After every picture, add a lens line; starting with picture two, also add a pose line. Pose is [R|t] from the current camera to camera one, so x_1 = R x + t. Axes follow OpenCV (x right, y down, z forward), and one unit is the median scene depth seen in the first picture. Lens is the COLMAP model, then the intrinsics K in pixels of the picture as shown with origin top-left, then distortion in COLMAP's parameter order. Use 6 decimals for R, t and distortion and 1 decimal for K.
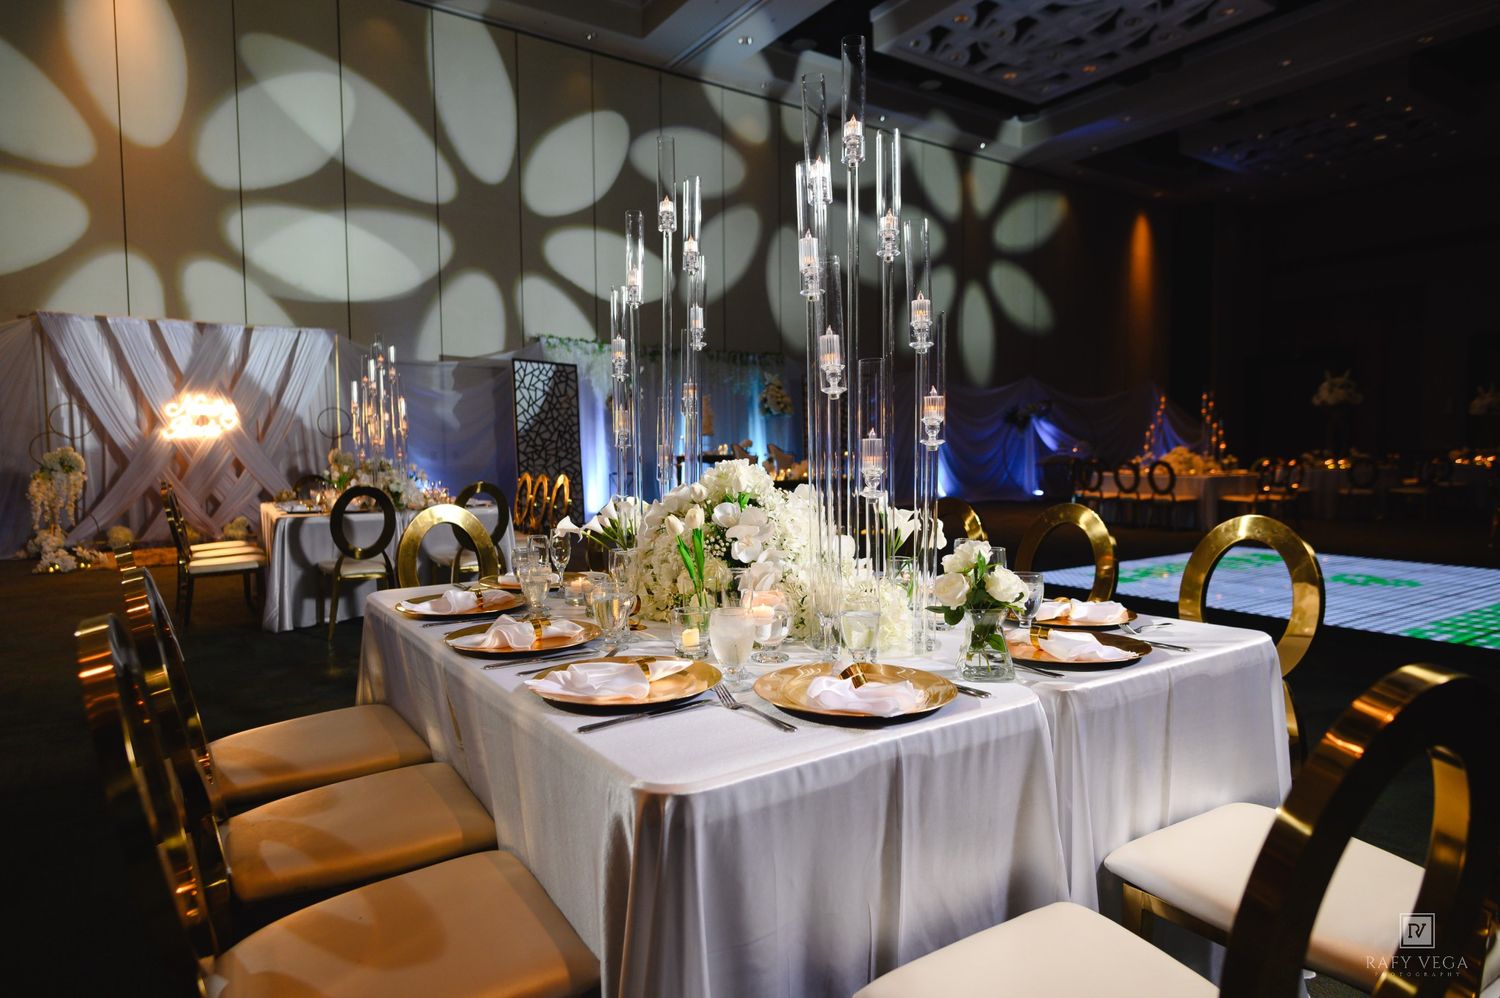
lens RADIAL K [[873.8, 0, 752.4], [0, 873.8, 499.5], [0, 0, 1]] dist [0.007407, -0.005794]
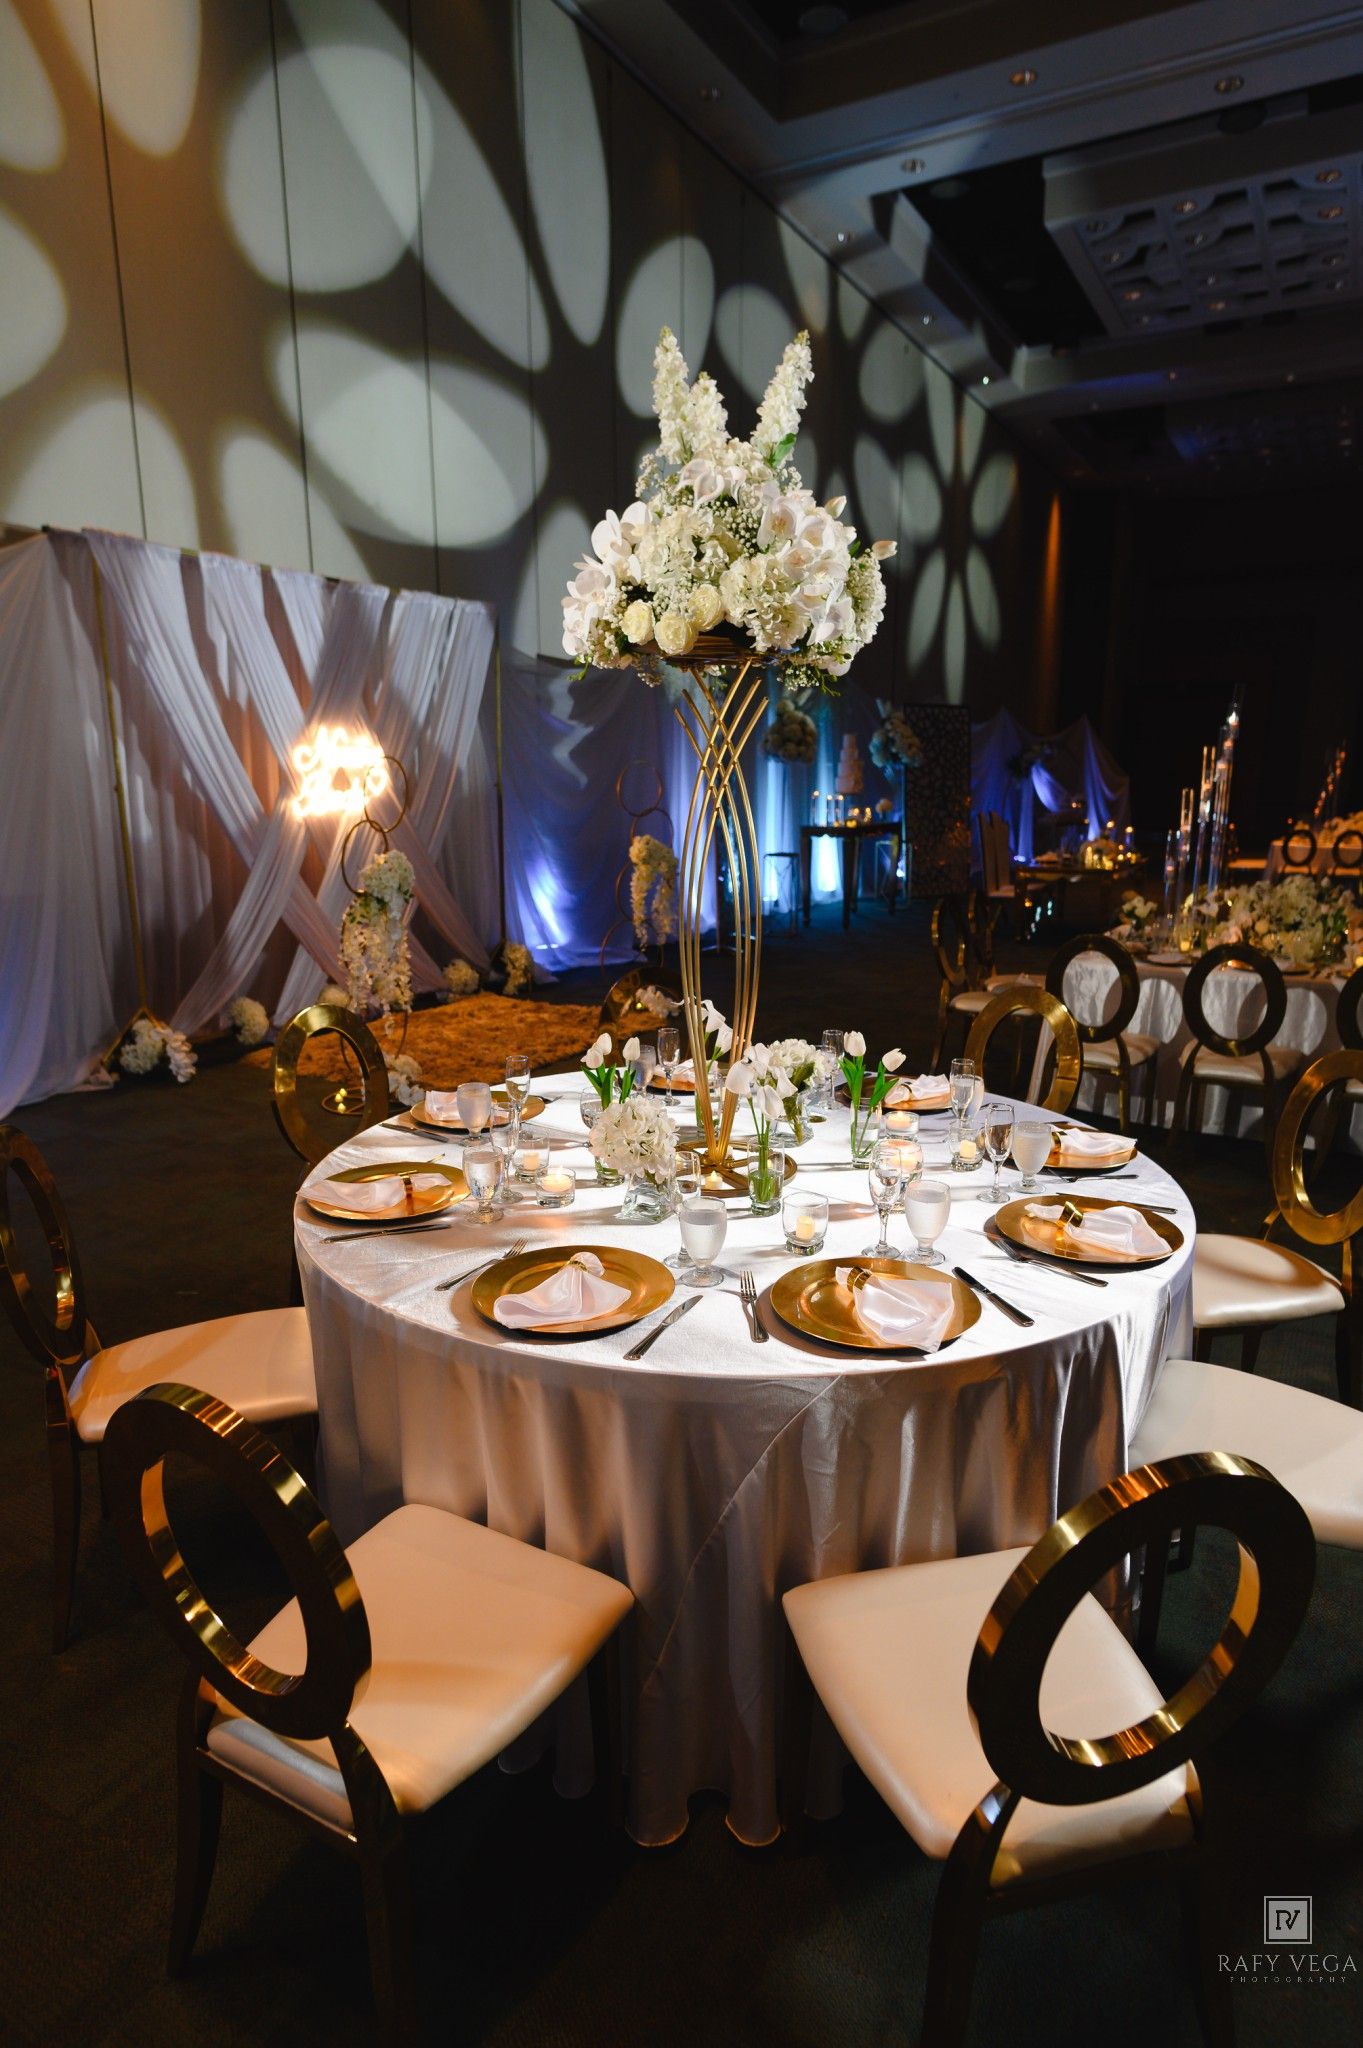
lens RADIAL K [[1193.0, 0, 684.3], [0, 1193.0, 1033.6], [0, 0, 1]] dist [0.007407, -0.005794]
pose [[0.892843, -0.084435, 0.442382, -0.683643], [0.013524, 0.986852, 0.161060, -0.047294], [-0.450164, -0.137819, 0.882246, 0.246578]]
